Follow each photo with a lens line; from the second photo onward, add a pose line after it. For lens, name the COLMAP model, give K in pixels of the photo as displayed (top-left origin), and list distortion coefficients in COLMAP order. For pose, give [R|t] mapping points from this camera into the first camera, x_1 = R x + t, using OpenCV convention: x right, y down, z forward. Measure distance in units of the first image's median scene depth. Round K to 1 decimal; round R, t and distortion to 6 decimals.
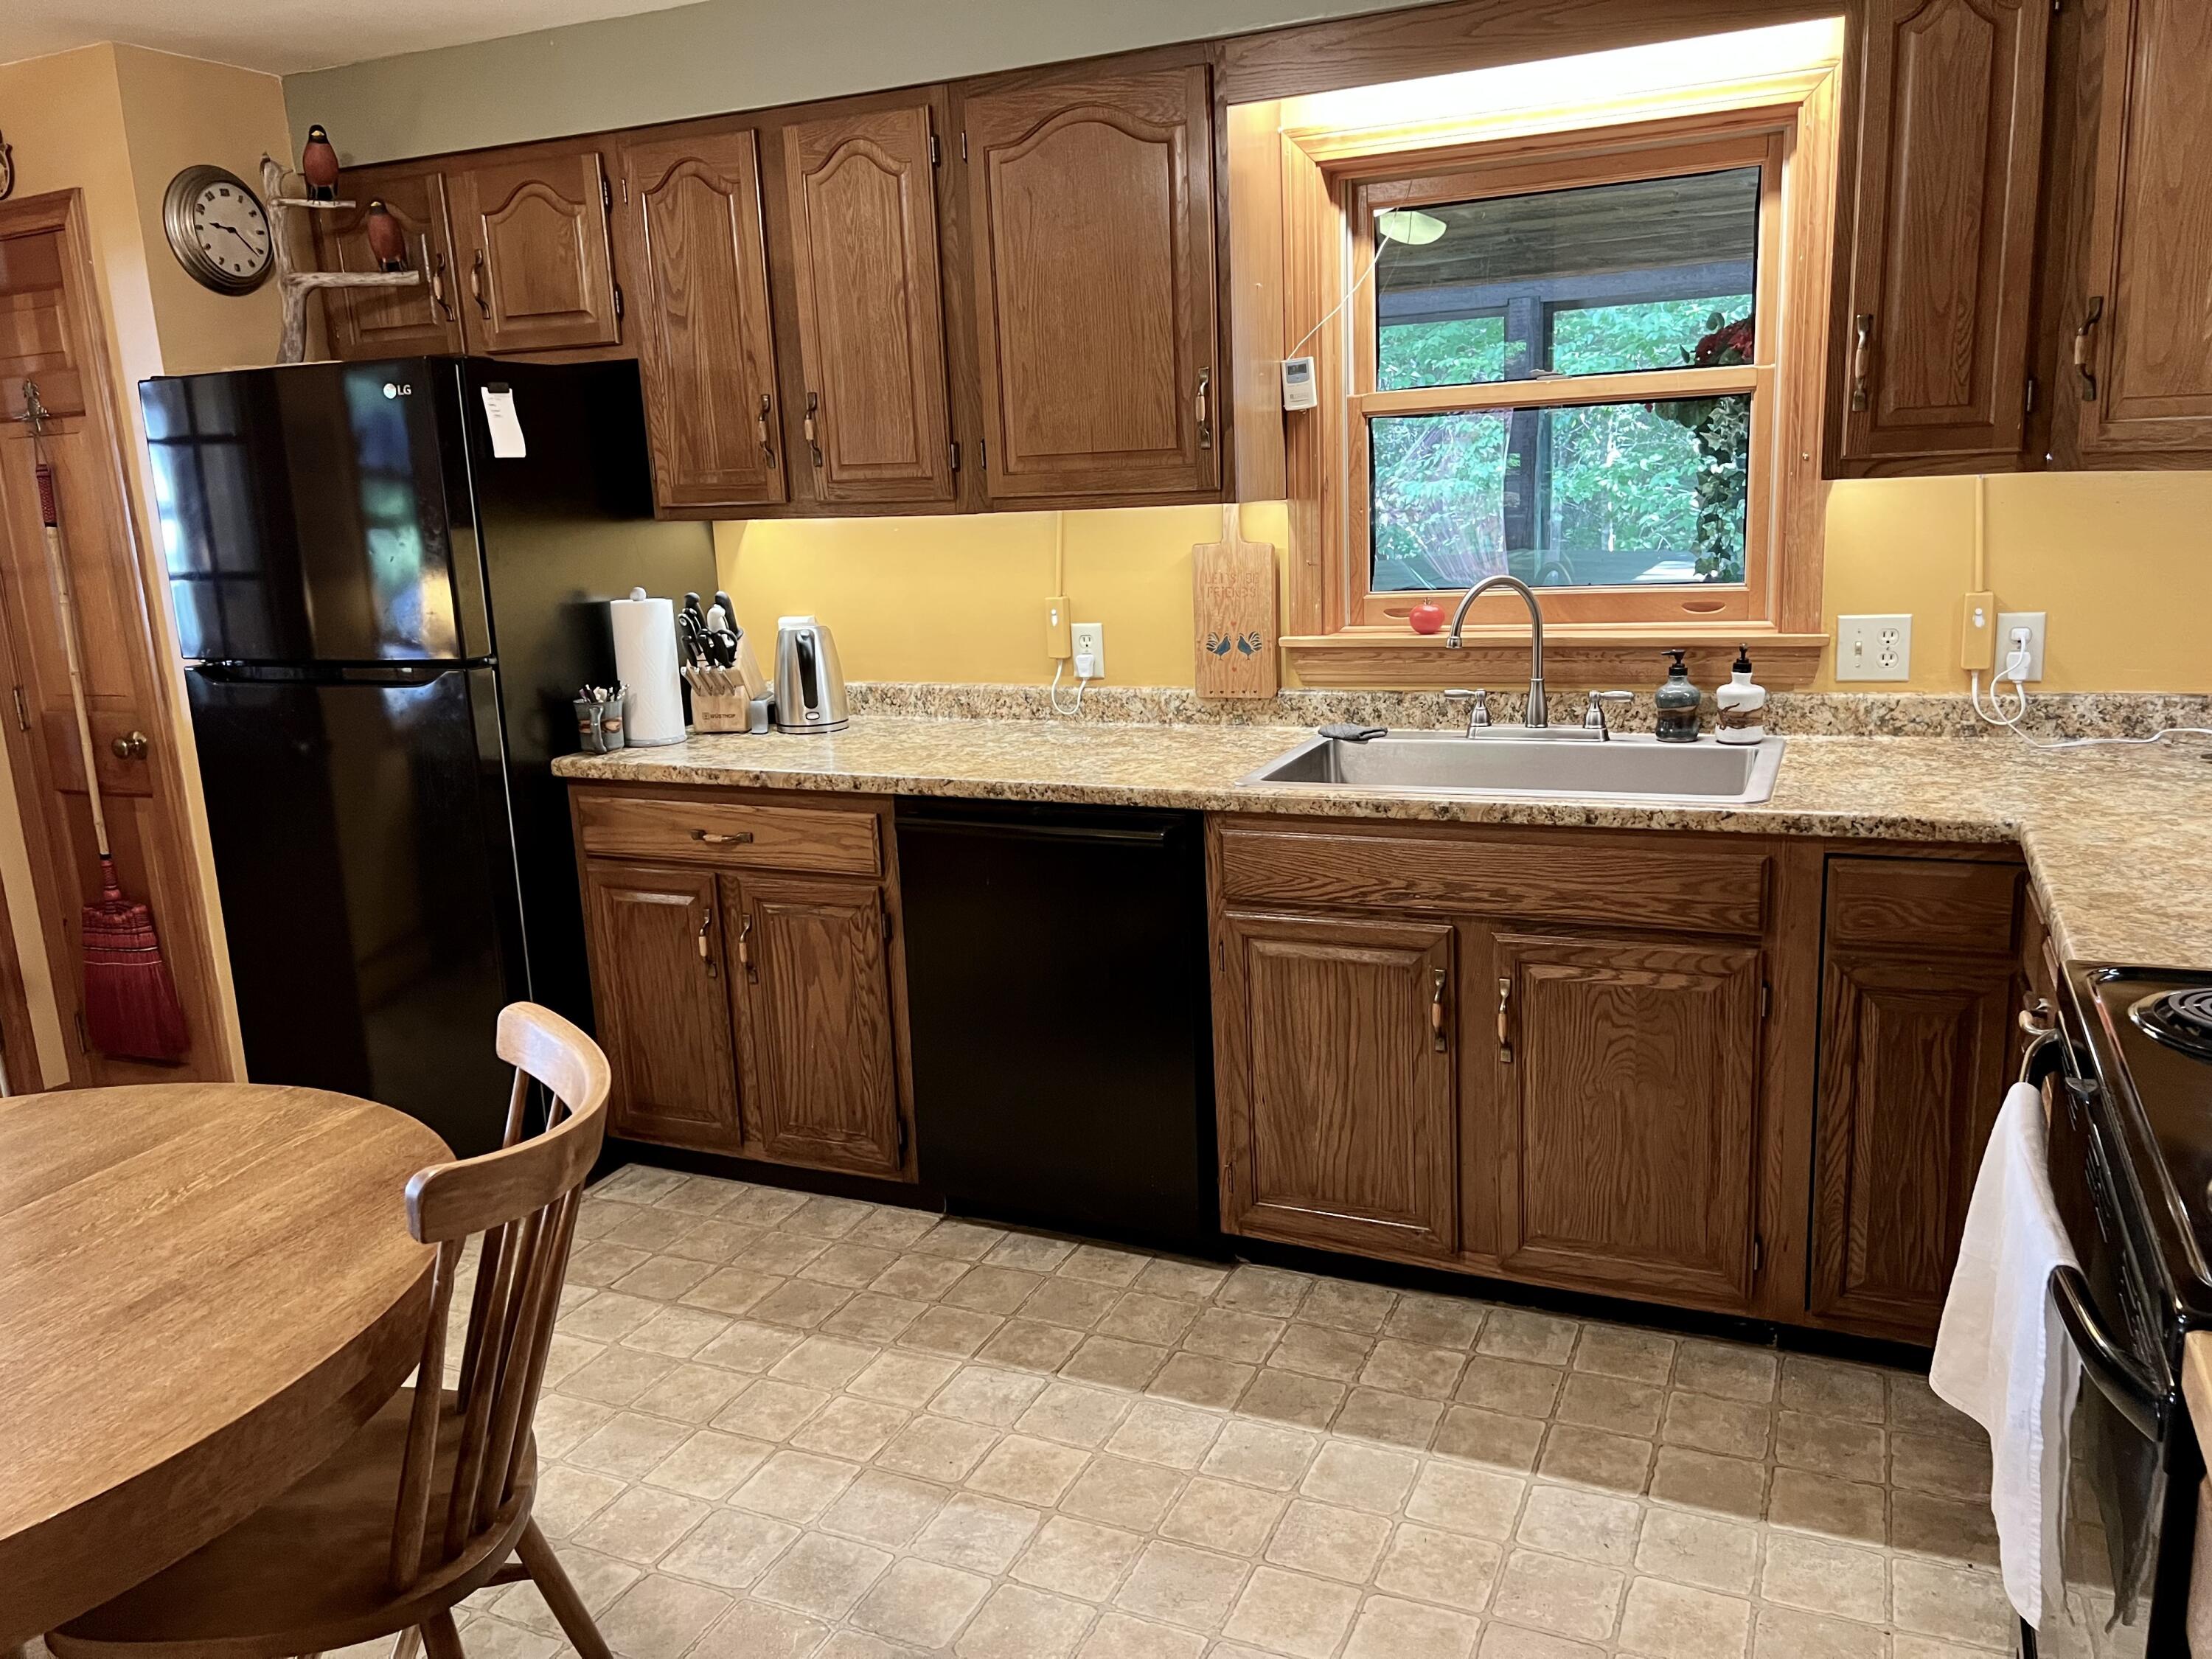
lens RADIAL K [[1673.6, 0, 1105.1], [0, 1673.6, 826.5], [0, 0, 1]] dist [0.086141, -0.112648]
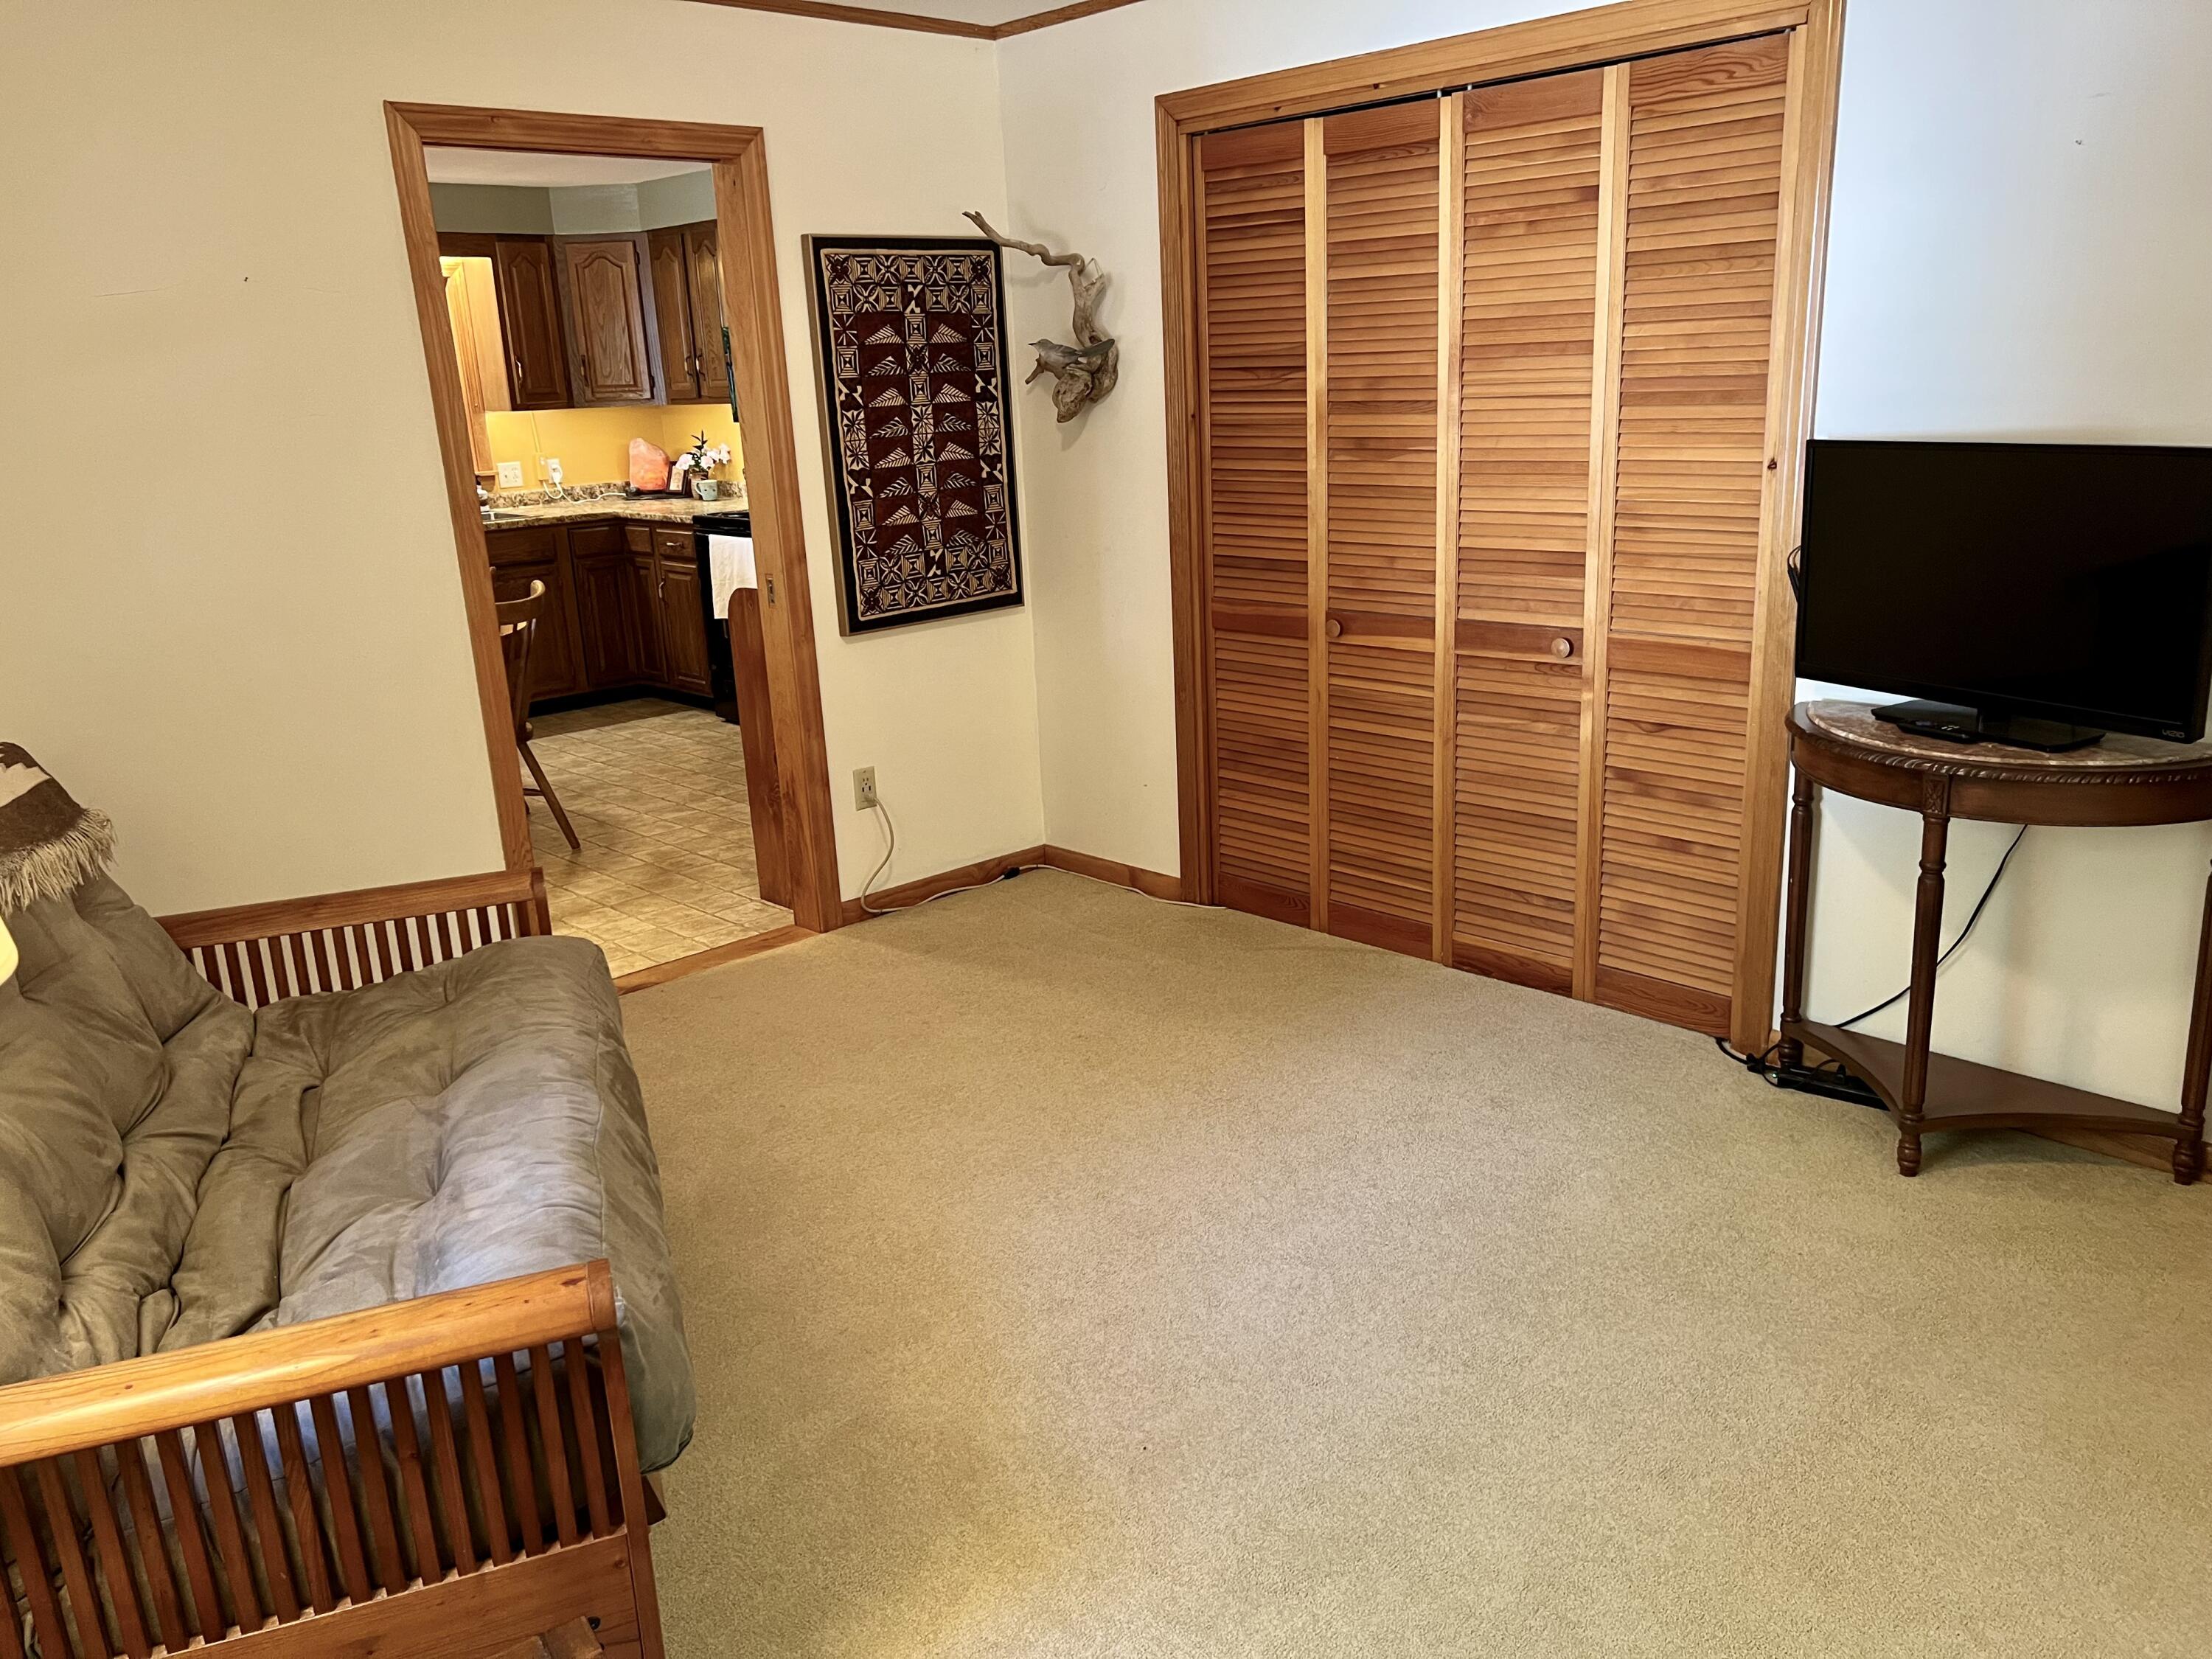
lens RADIAL K [[1641.1, 0, 1102.3], [0, 1641.1, 858.9], [0, 0, 1]] dist [0.074579, -0.180764]
pose [[0.364177, -0.232440, 0.901857, -1.554188], [0.217412, 0.962817, 0.160359, 0.241336], [-0.905598, 0.137676, 0.401171, -0.769494]]
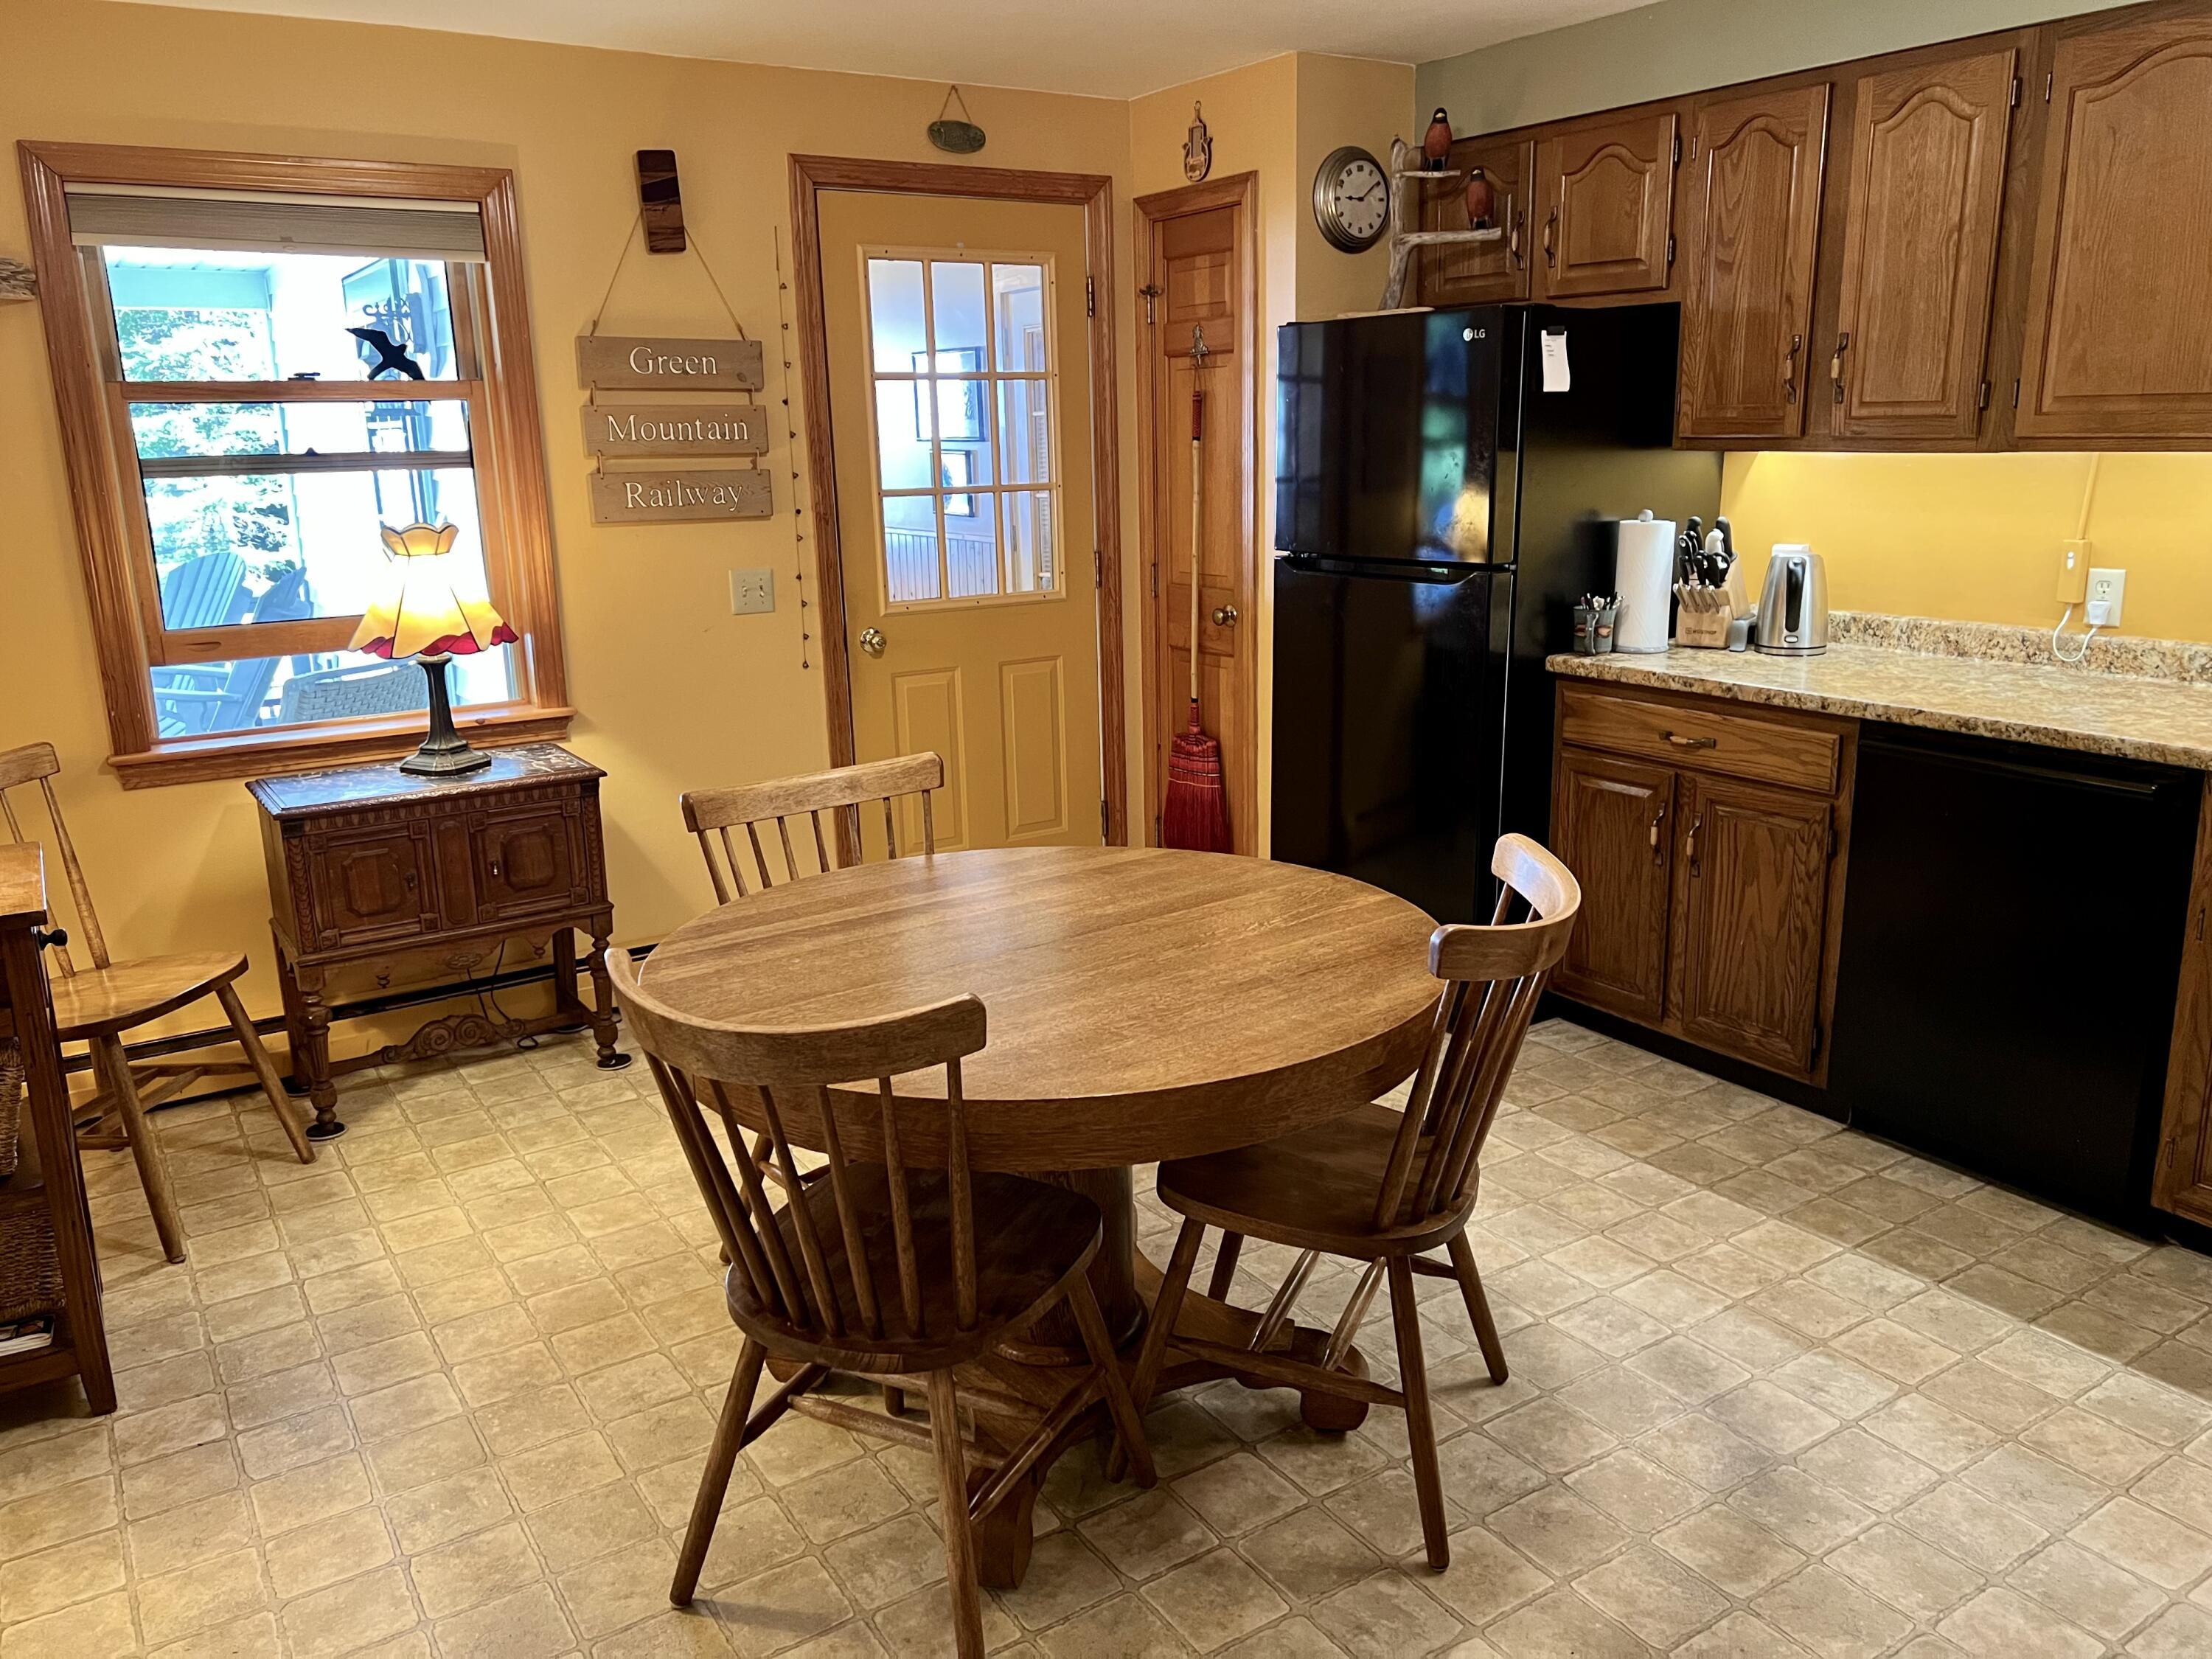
lens RADIAL K [[1681.8, 0, 1116.6], [0, 1681.8, 834.8], [0, 0, 1]] dist [0.051234, -0.050600]
pose [[0.849461, 0.154105, -0.504645, 0.023889], [-0.129317, 0.988035, 0.084042, 0.022516], [0.511559, -0.006132, 0.859226, -0.146342]]
